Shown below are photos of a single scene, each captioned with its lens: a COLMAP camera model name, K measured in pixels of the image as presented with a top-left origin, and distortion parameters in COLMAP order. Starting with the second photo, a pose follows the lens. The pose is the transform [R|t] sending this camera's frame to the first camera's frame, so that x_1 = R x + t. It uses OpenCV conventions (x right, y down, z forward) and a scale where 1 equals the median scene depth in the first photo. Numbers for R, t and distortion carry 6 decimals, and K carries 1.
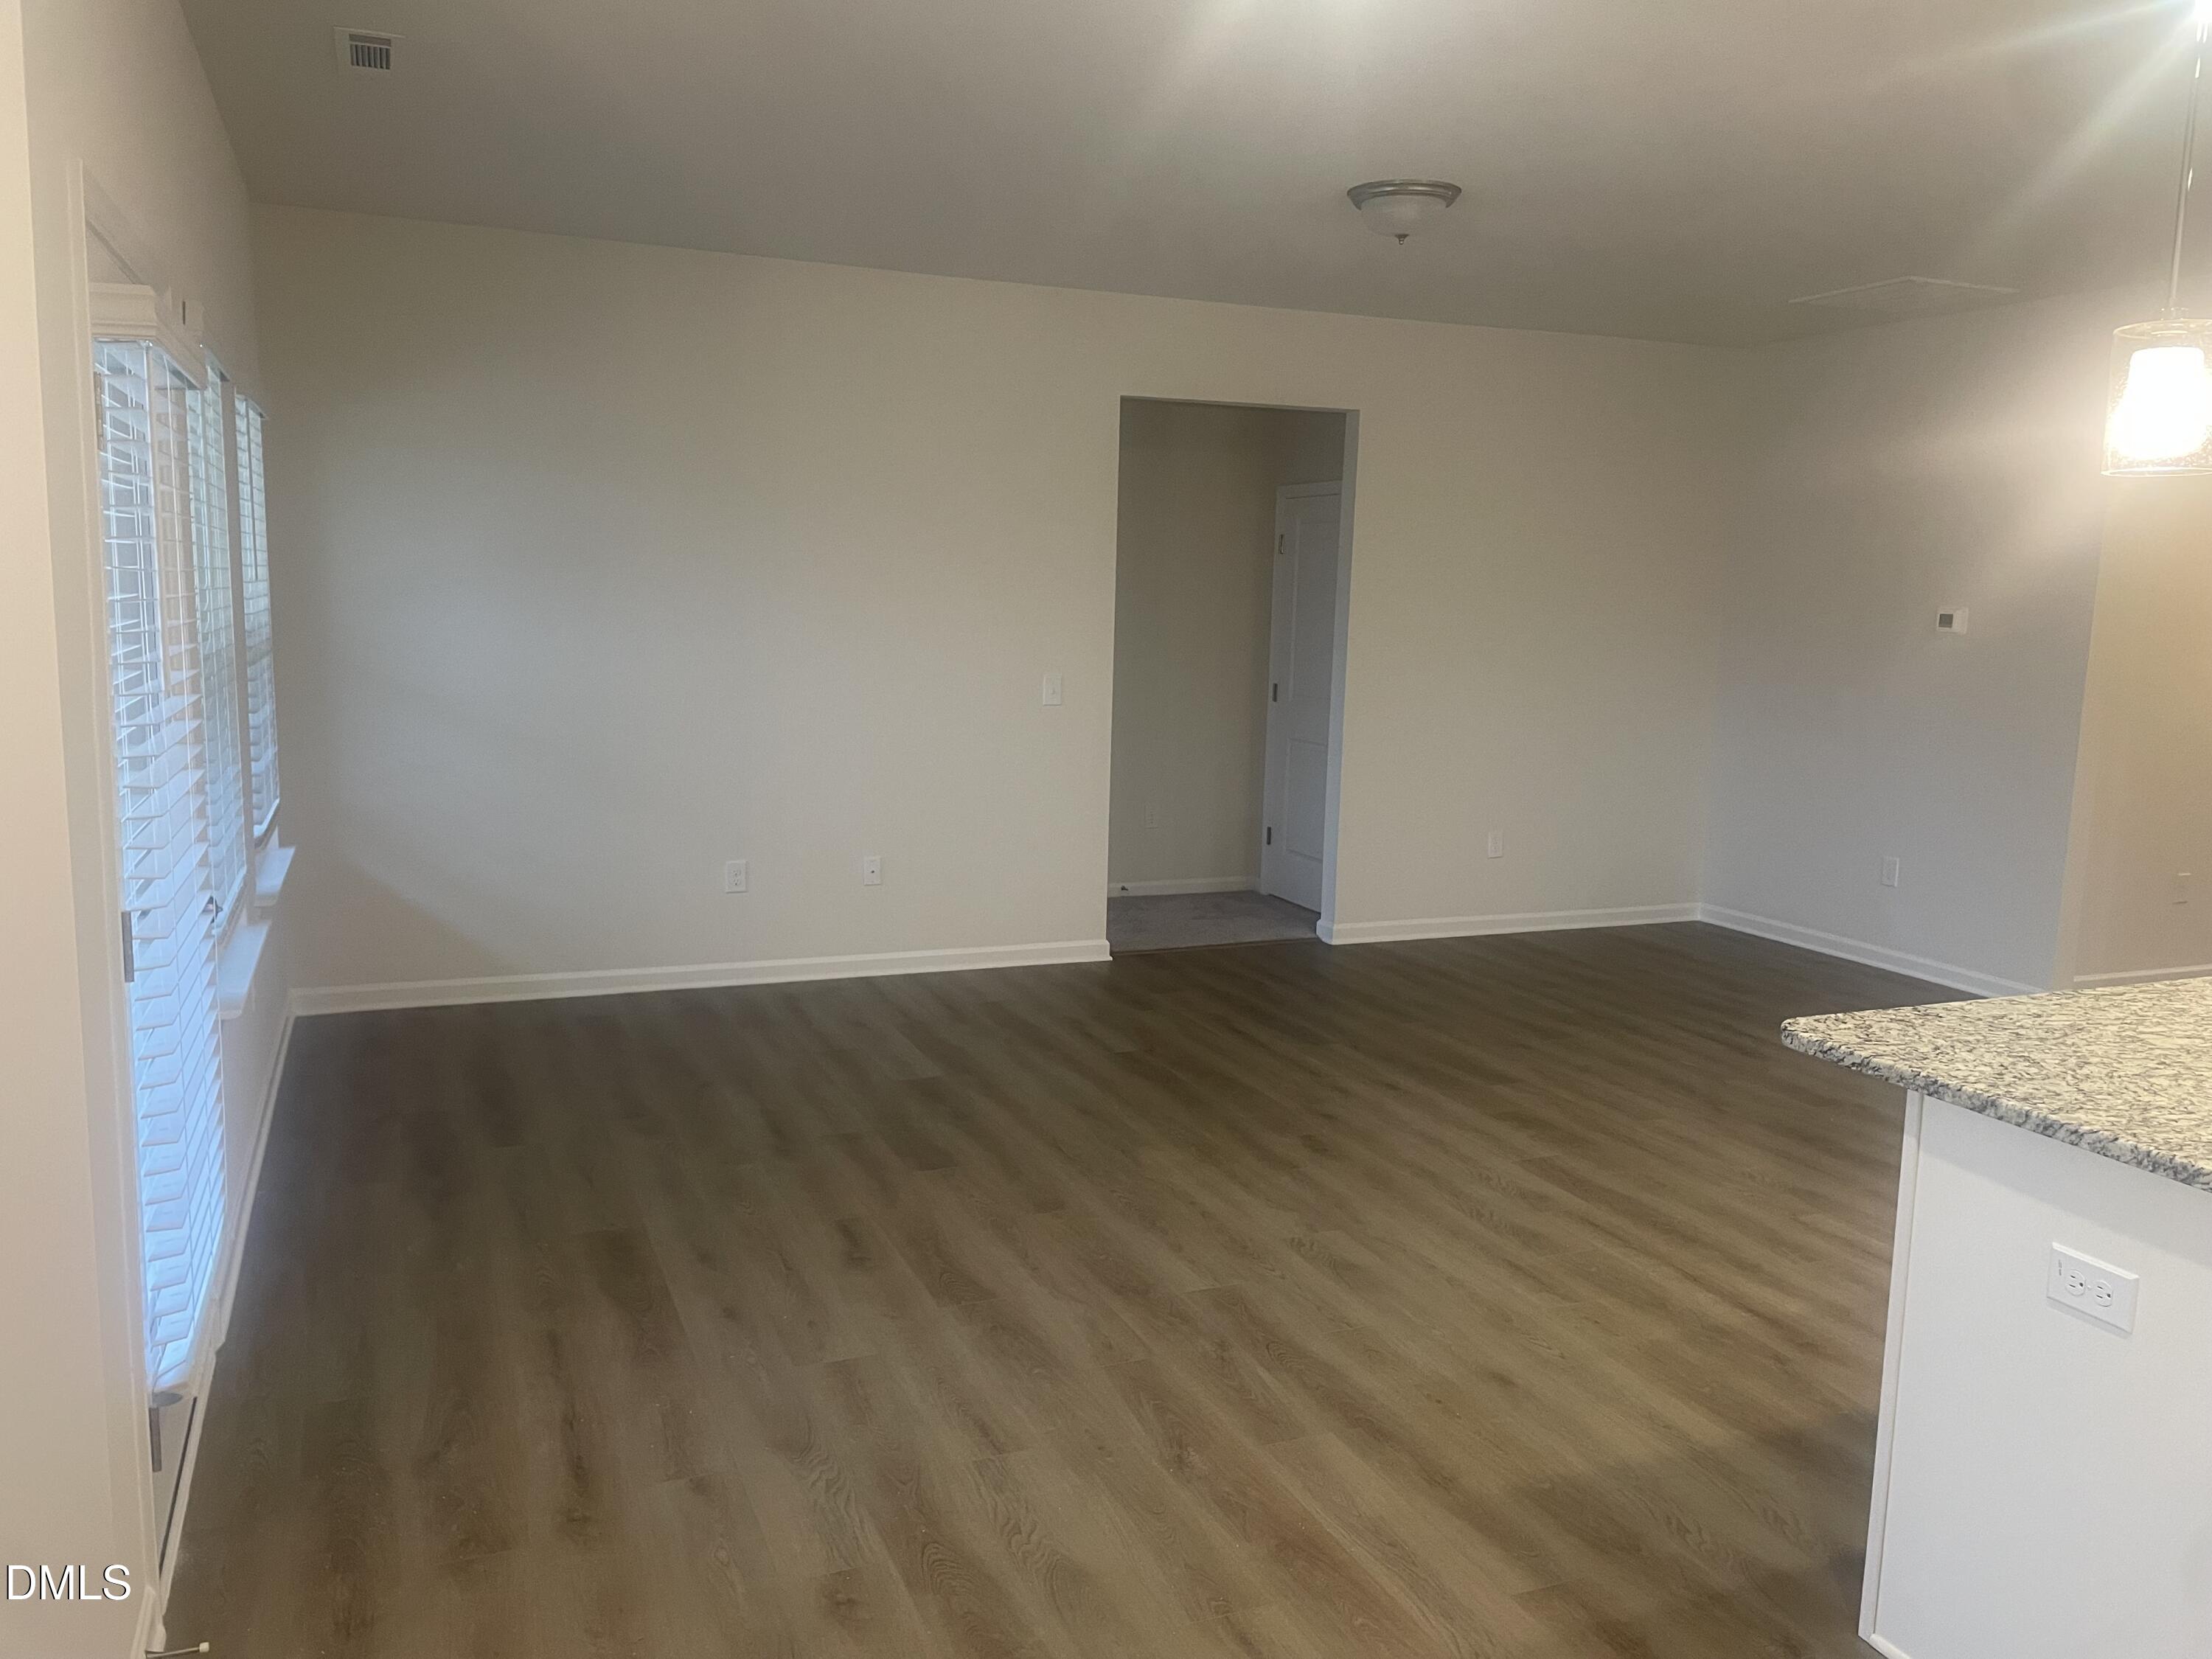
lens RADIAL K [[1715.8, 0, 1106.0], [0, 1715.8, 829.5], [0, 0, 1]] dist [0.030211, -0.005792]
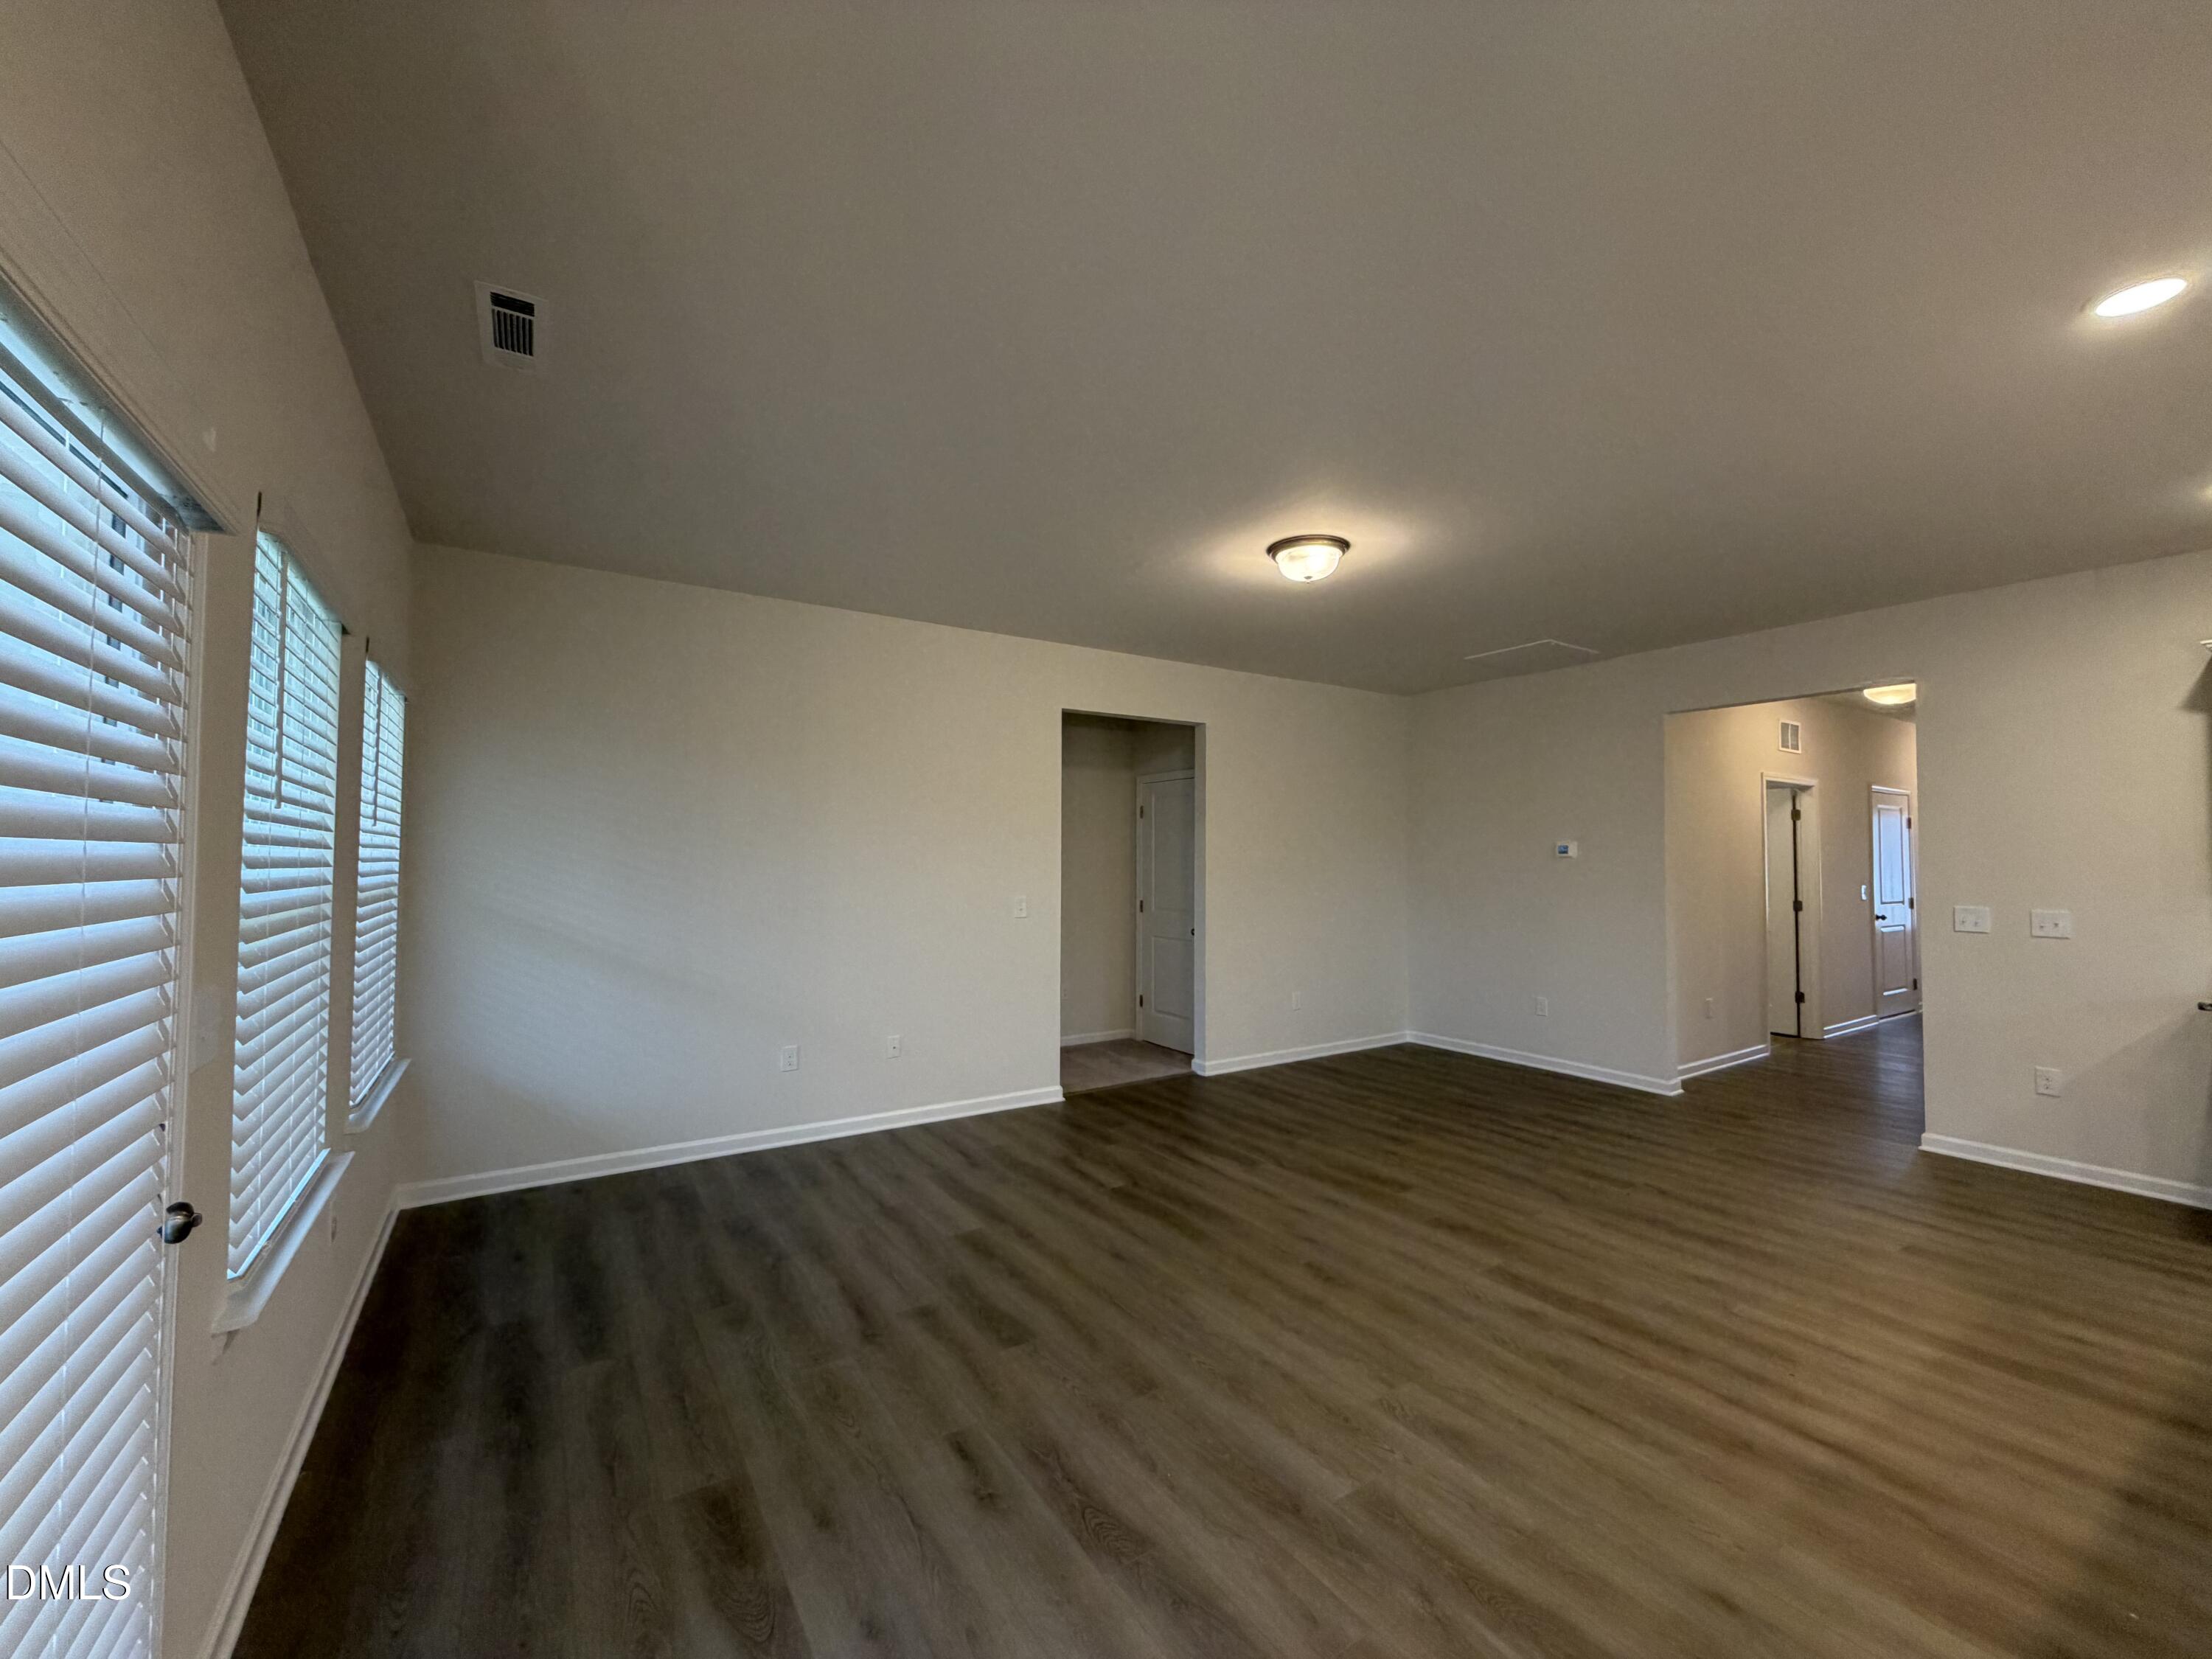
lens RADIAL K [[895.4, 0, 1106.0], [0, 895.4, 829.5], [0, 0, 1]] dist [-0.008464, 0.000694]
pose [[0.983041, -0.015800, 0.182705, -0.130164], [0.046933, 0.984778, -0.167358, -0.024672], [-0.177280, 0.173095, 0.968819, 0.350651]]
